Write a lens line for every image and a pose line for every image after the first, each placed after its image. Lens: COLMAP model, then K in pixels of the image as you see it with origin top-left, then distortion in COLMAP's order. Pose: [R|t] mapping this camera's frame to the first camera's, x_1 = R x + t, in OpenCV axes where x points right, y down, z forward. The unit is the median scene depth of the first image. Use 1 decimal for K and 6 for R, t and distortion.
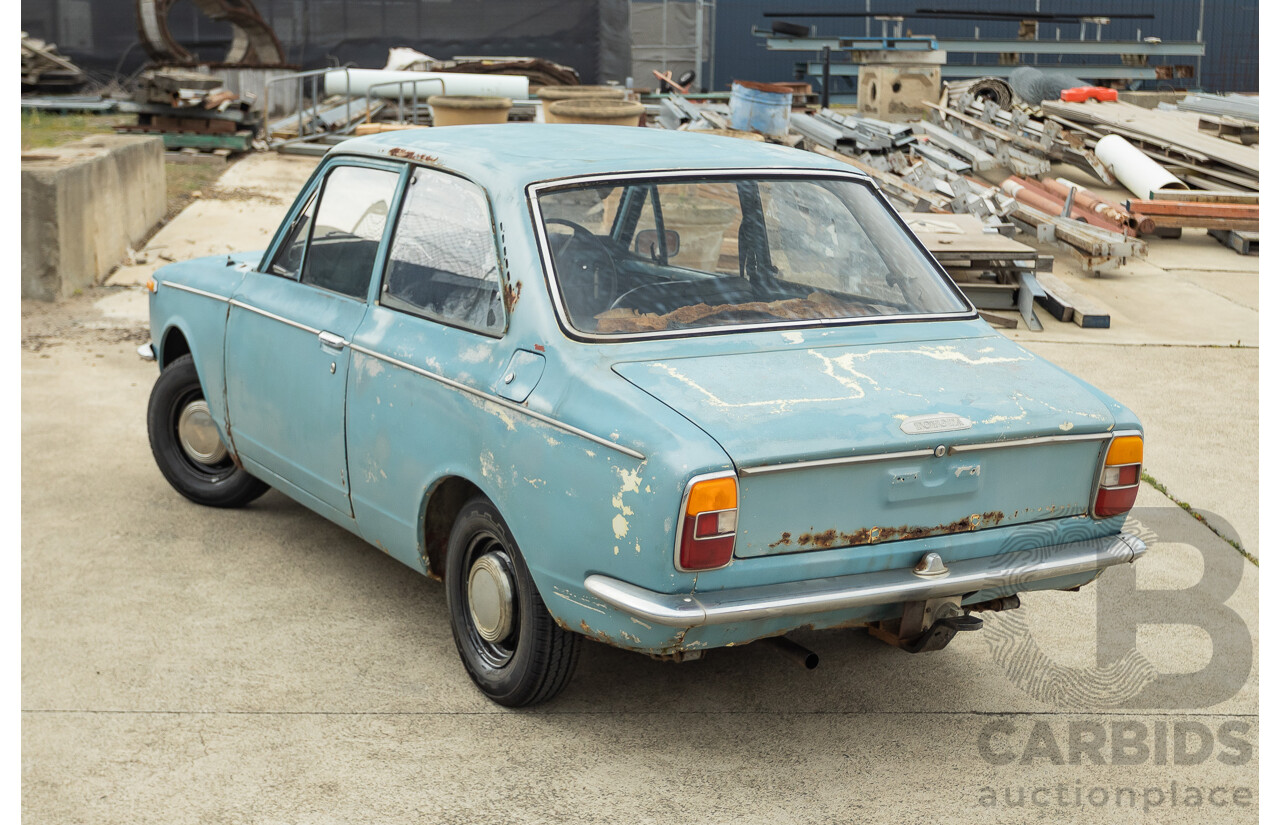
lens RADIAL K [[2005.4, 0, 640.0], [0, 2005.4, 412.5], [0, 0, 1]] dist [-0.014203, -0.049907]
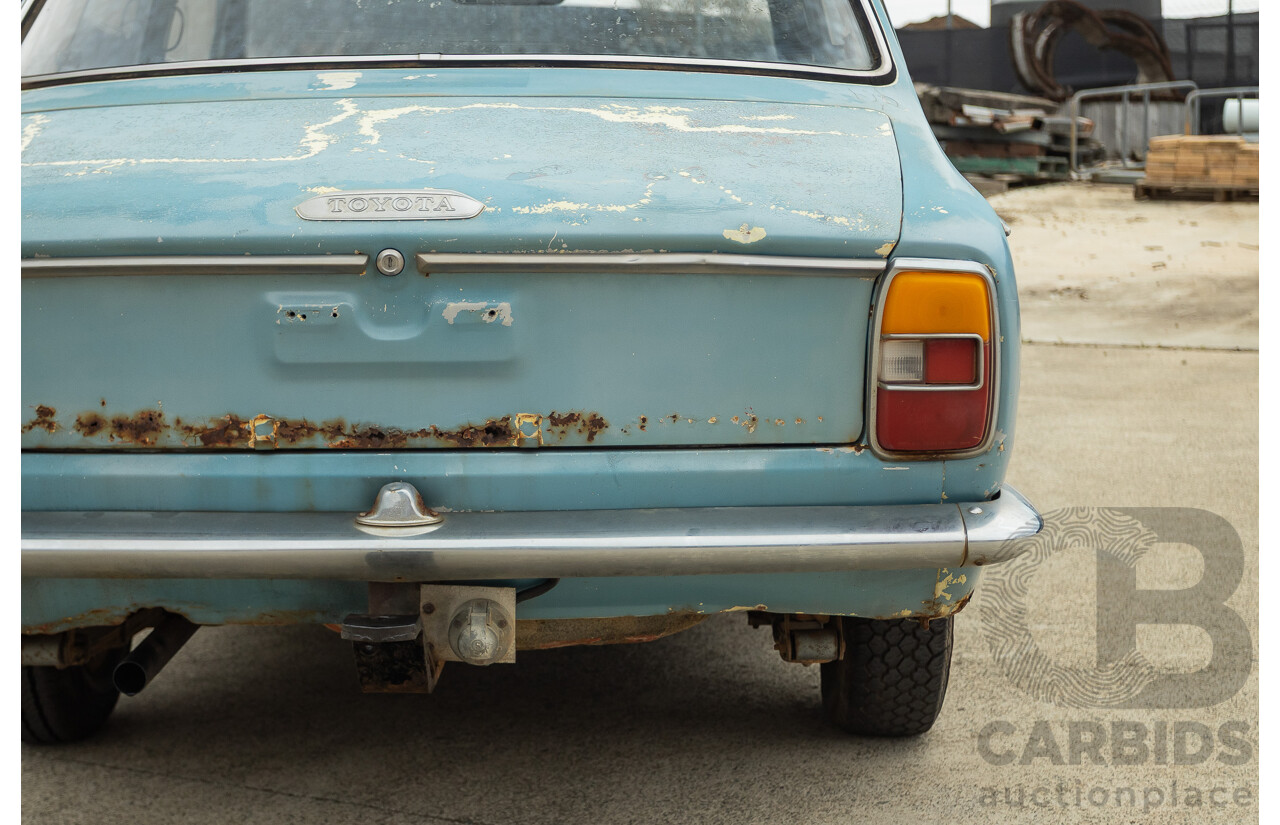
lens RADIAL K [[2162.9, 0, 634.5], [0, 2162.9, 401.1], [0, 0, 1]] dist [-0.031513, 0.025764]
pose [[0.865252, 0.031756, -0.500330, 0.416584], [-0.064967, 0.996679, -0.049093, 0.066972], [0.497110, 0.074983, 0.864442, 0.539168]]
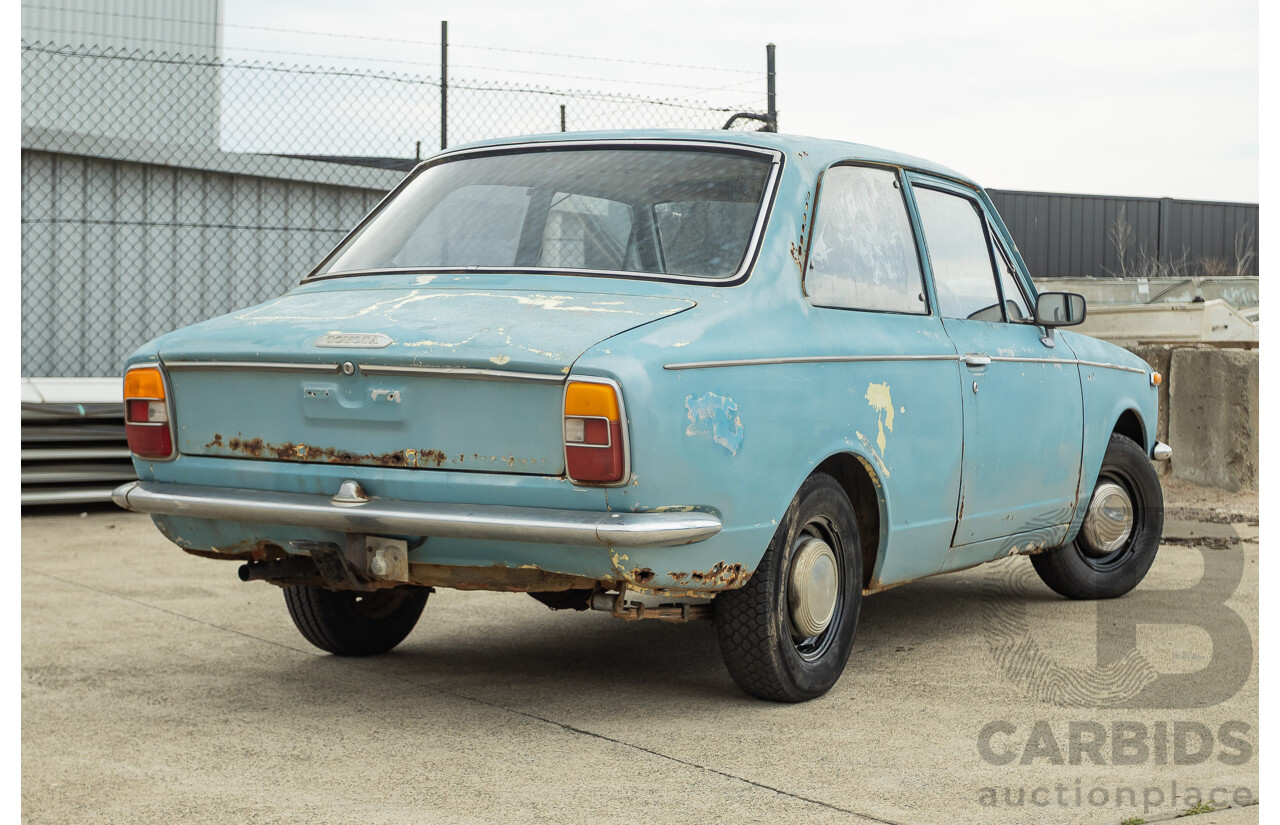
lens RADIAL K [[2215.9, 0, 606.2], [0, 2215.9, 407.6], [0, 0, 1]] dist [-0.019838, -0.026923]
pose [[0.499037, 0.011167, -0.866509, 1.020389], [-0.168490, 0.982085, -0.084380, 0.096145], [0.850043, 0.188107, 0.491978, 0.541323]]
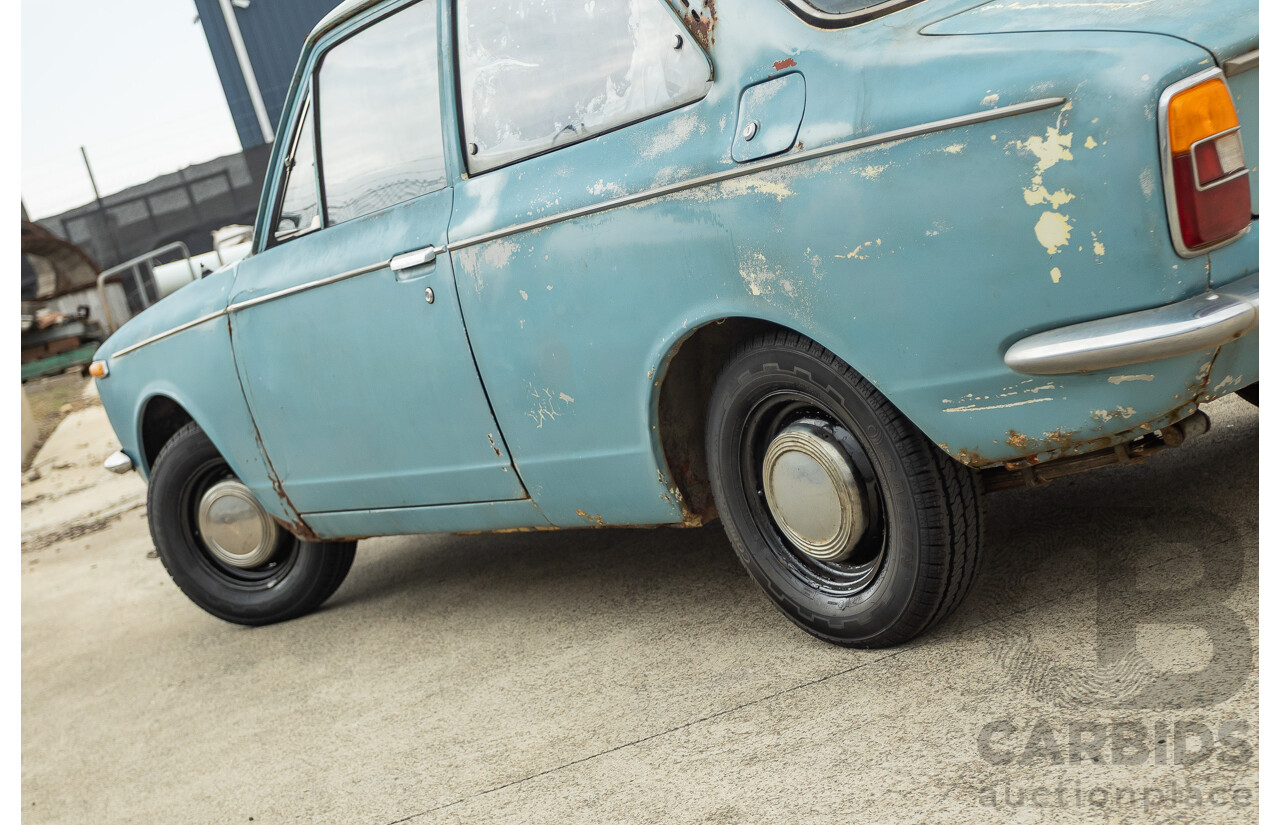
lens RADIAL K [[2162.9, 0, 634.5], [0, 2162.9, 401.1], [0, 0, 1]] dist [-0.031513, 0.025764]
pose [[0.946688, -0.316376, 0.060726, -0.163584], [0.320411, 0.944262, -0.075536, 0.100707], [-0.033444, 0.090966, 0.995292, 0.318483]]
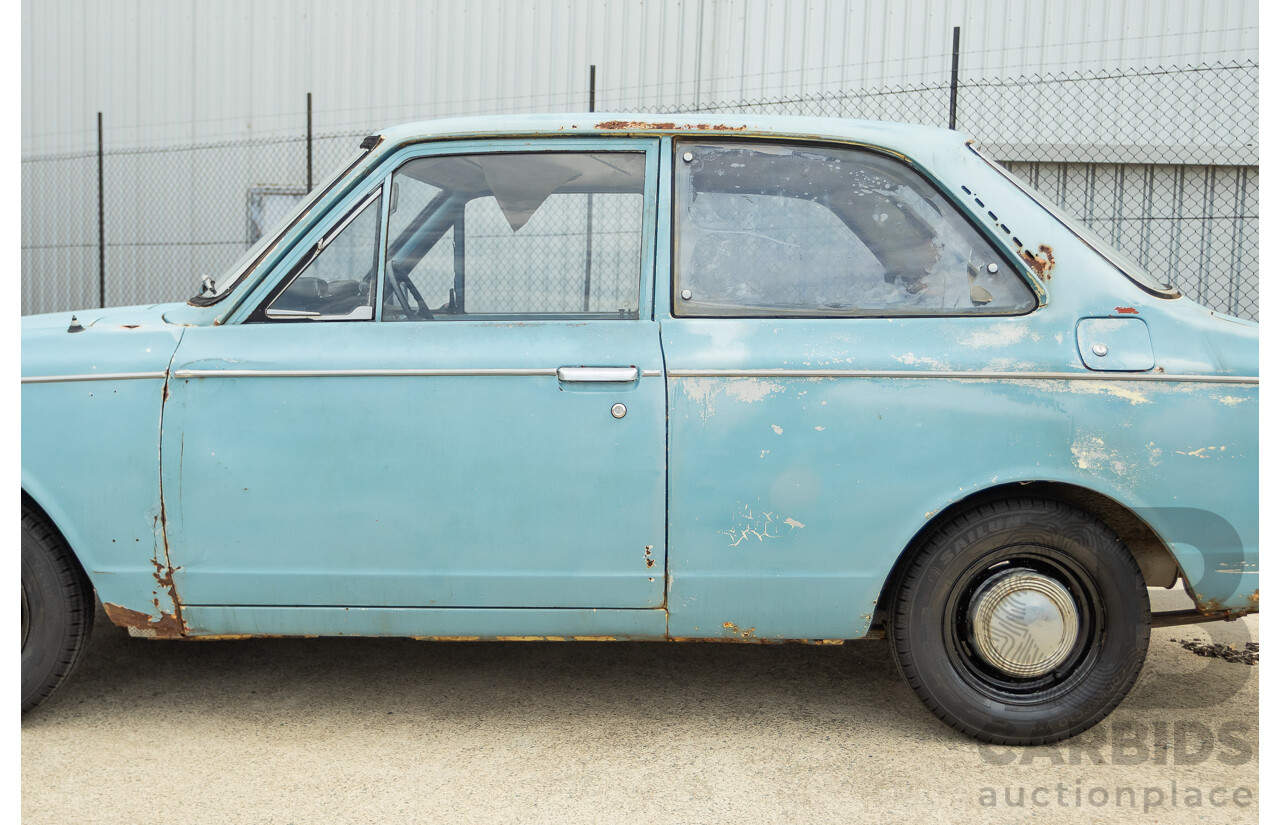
lens RADIAL K [[1382.8, 0, 640.0], [0, 1382.8, 412.5], [0, 0, 1]] dist [-0.012248, -0.003189]
pose [[0.513556, -0.091879, 0.853123, -0.660793], [0.168471, 0.985695, 0.004742, -0.025873], [-0.841355, 0.141291, 0.521688, 0.835150]]
